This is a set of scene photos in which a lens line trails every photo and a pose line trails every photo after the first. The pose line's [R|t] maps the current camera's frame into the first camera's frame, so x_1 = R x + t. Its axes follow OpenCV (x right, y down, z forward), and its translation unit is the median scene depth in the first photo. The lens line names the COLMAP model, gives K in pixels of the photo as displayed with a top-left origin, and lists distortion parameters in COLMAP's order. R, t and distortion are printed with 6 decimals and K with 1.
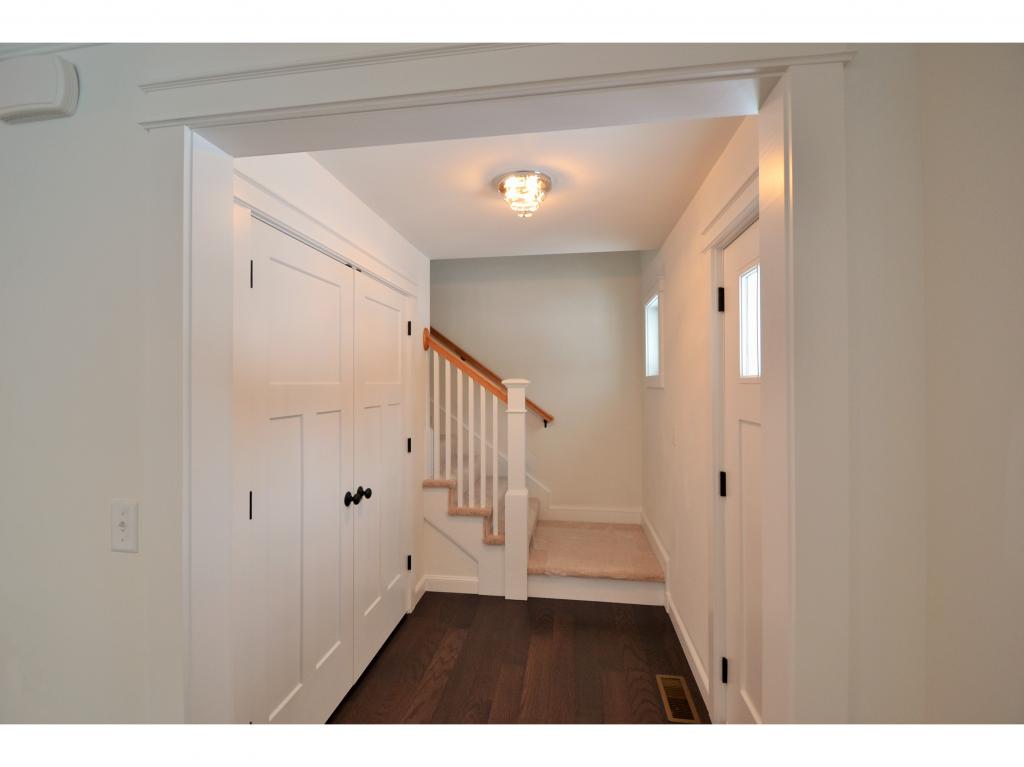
lens RADIAL K [[462.2, 0, 506.6], [0, 462.2, 380.5], [0, 0, 1]] dist [-0.004146, -0.000580]
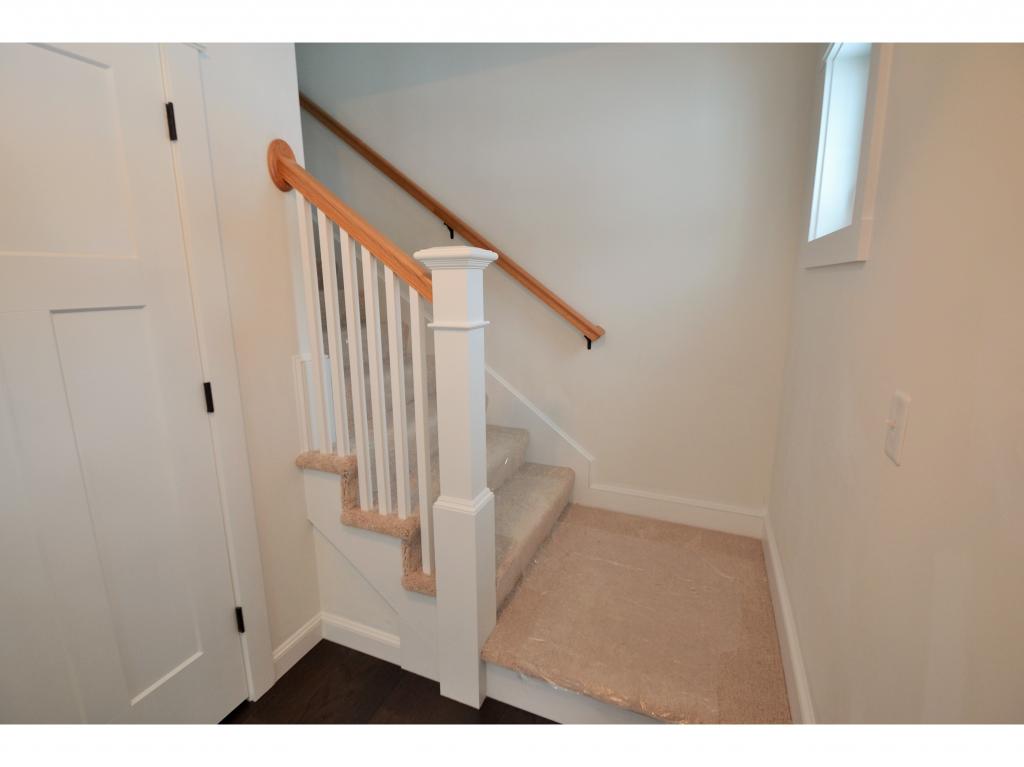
lens RADIAL K [[462.2, 0, 506.6], [0, 462.2, 380.5], [0, 0, 1]] dist [-0.004146, -0.000580]
pose [[0.963257, 0.045706, -0.264664, 0.179927], [0.012472, 0.976739, 0.214069, 0.025159], [0.268292, -0.209505, 0.940280, 0.590750]]
